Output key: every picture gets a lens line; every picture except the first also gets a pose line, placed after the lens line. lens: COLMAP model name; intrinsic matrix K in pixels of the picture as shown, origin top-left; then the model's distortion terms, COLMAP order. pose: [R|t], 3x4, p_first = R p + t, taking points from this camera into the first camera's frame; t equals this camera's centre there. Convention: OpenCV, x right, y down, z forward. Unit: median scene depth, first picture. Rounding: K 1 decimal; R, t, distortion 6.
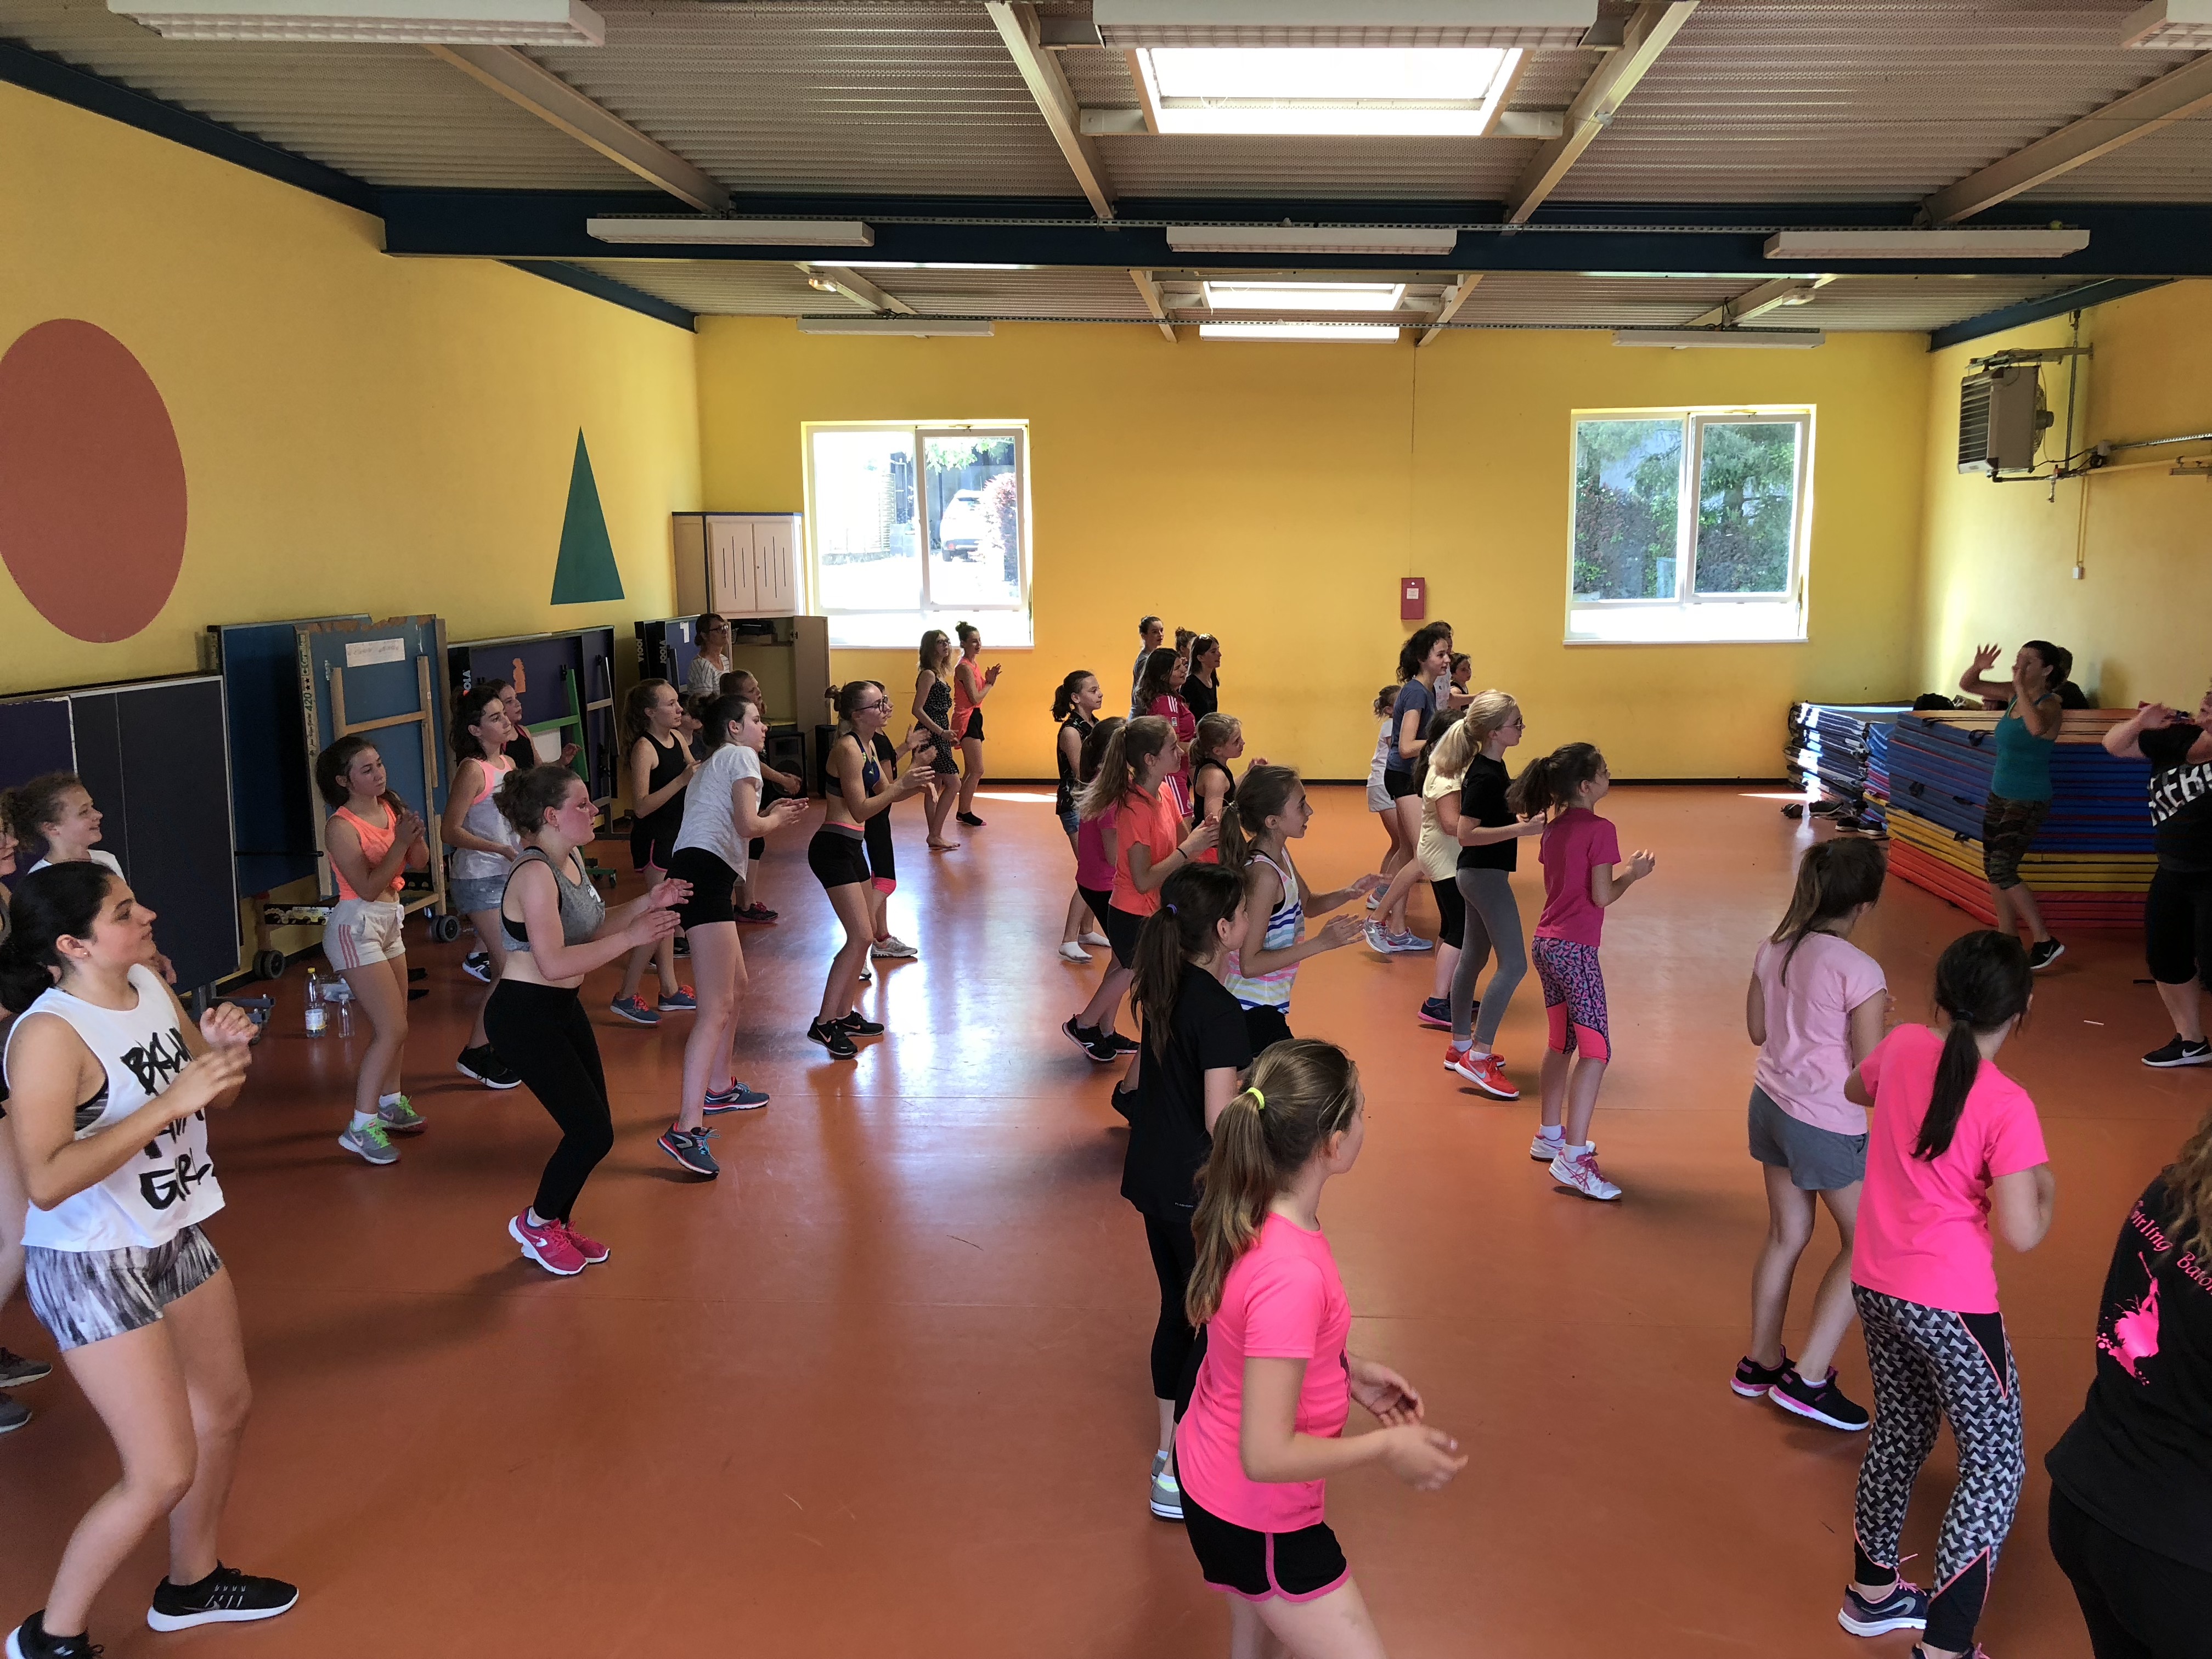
lens RADIAL K [[1810.4, 0, 1105.9], [0, 1810.4, 821.4], [0, 0, 1]] dist [0.030720, -0.024067]
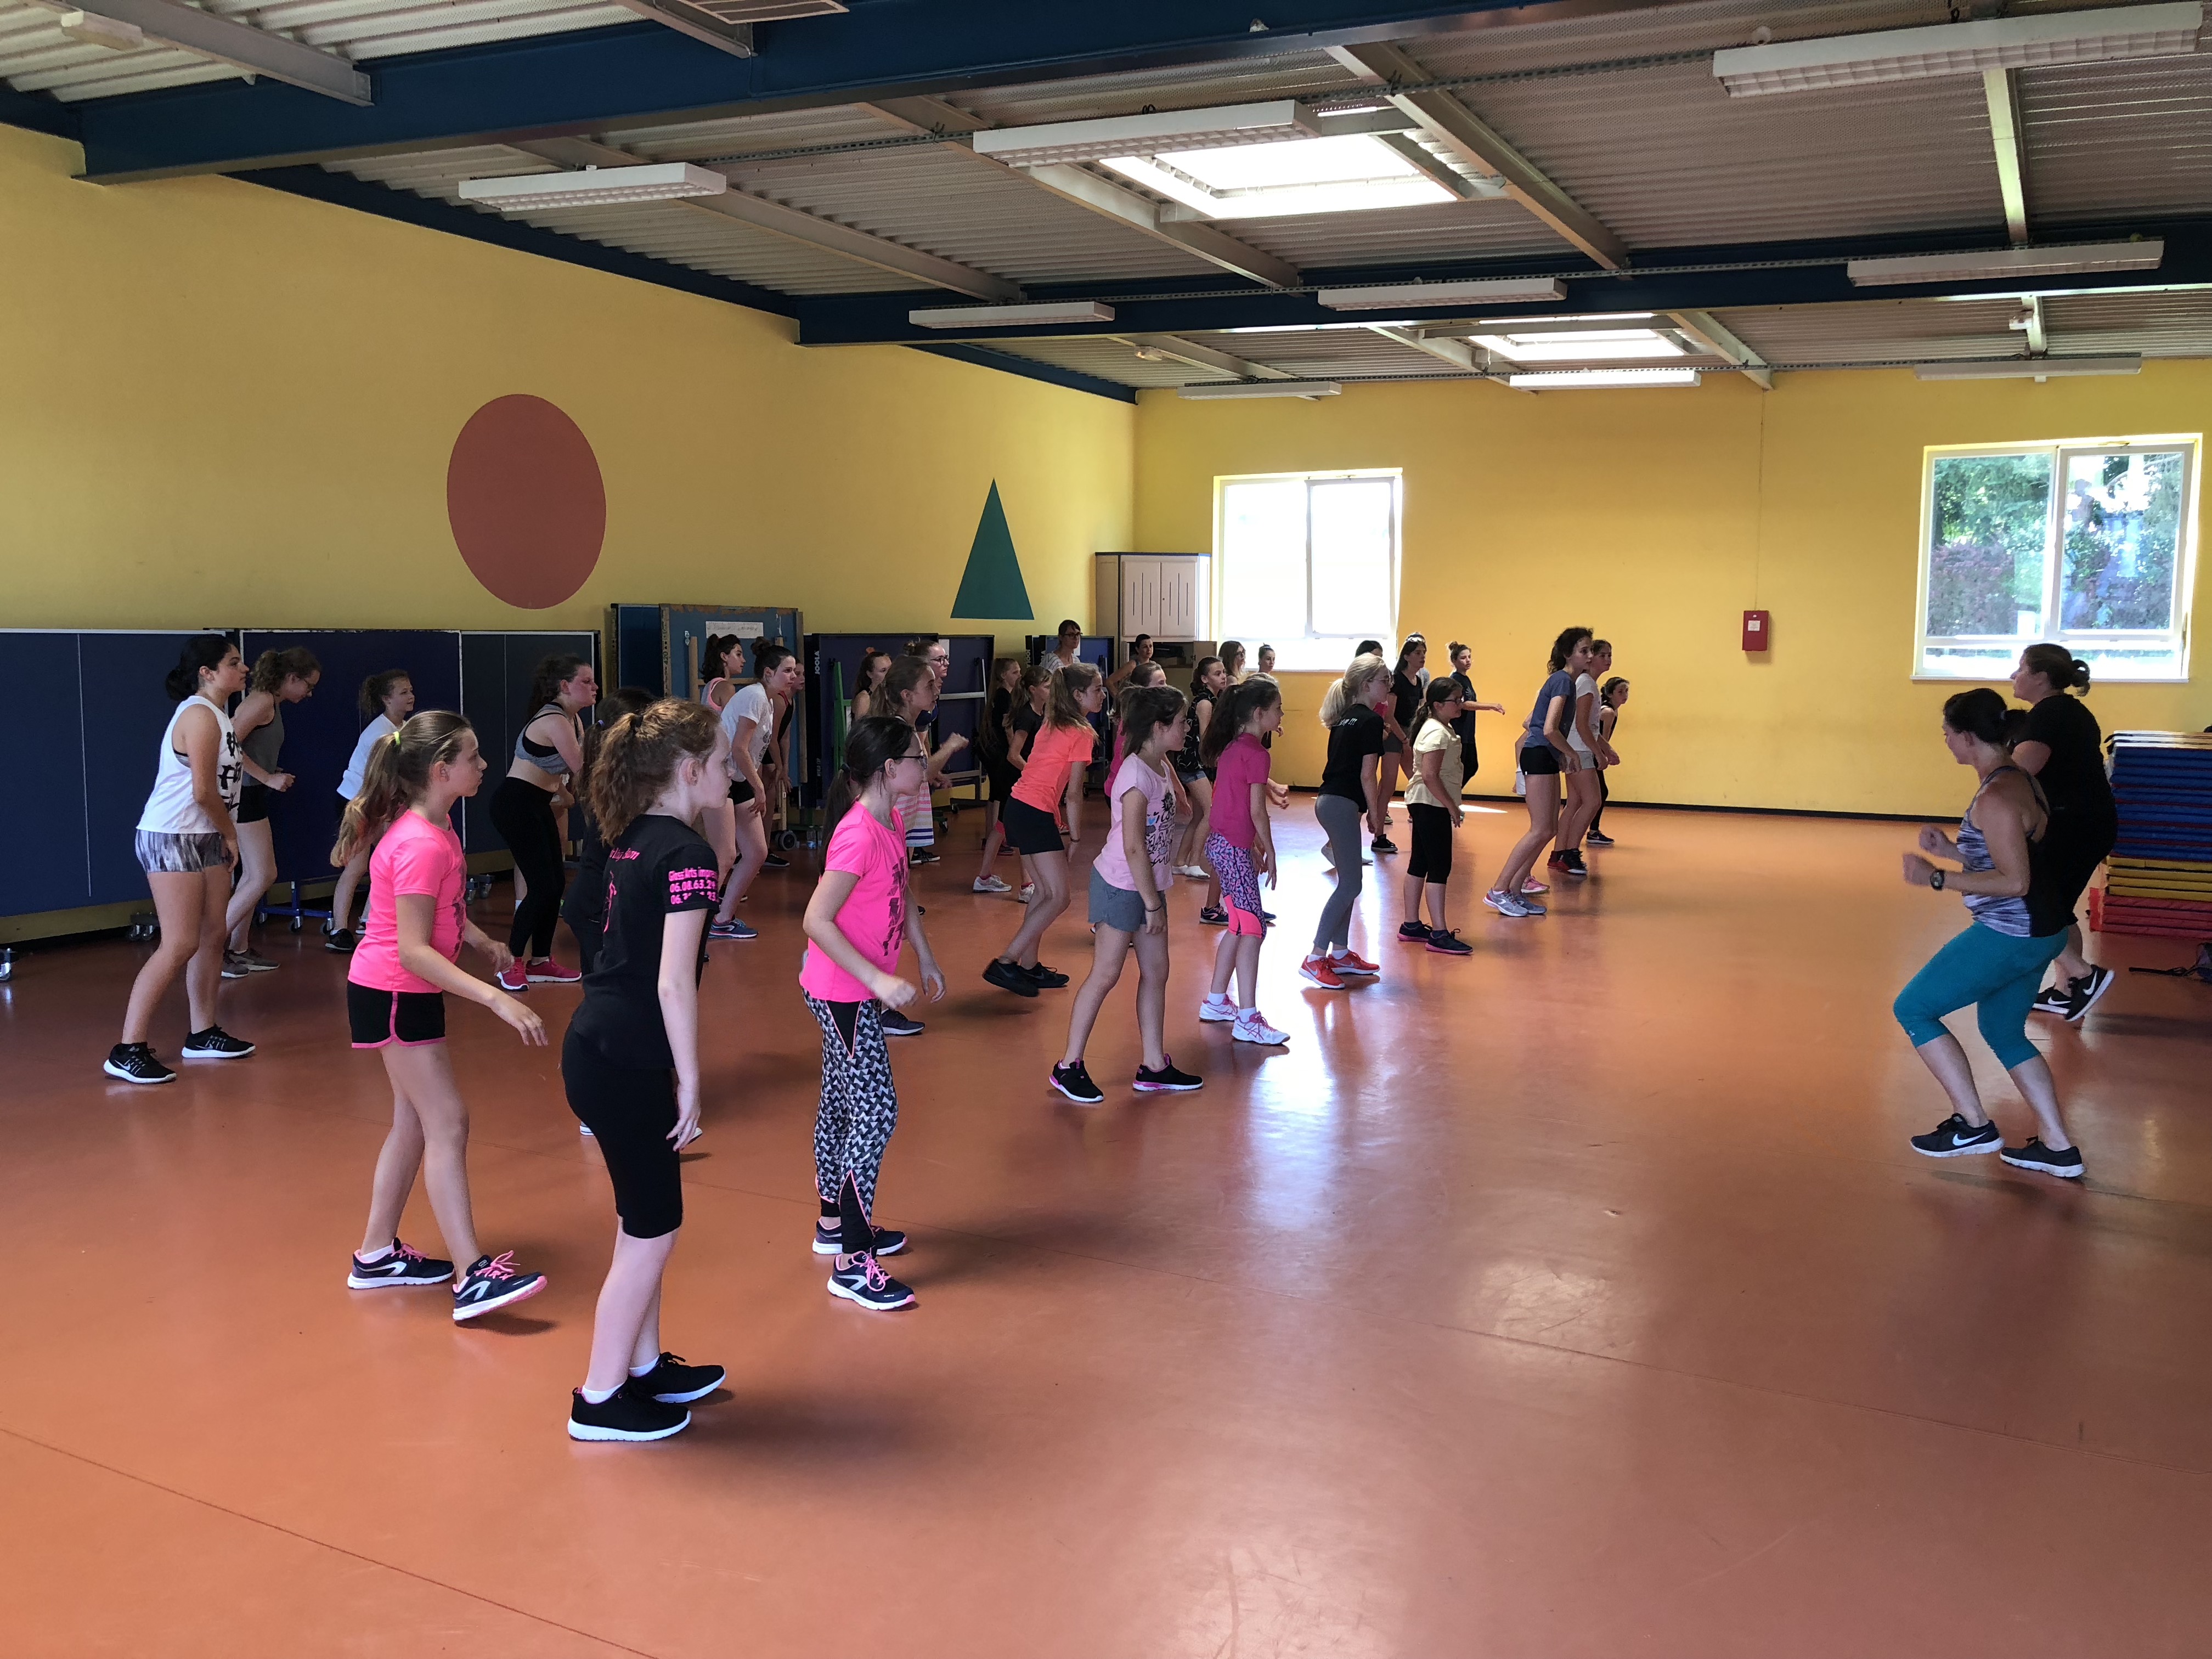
lens RADIAL K [[1810.4, 0, 1115.5], [0, 1810.4, 834.2], [0, 0, 1]] dist [0.030720, -0.024067]
pose [[0.923061, 0.054622, -0.380754, 0.286339], [-0.070055, 0.997184, -0.026781, 0.056034], [0.378219, 0.051395, 0.924288, -0.111841]]
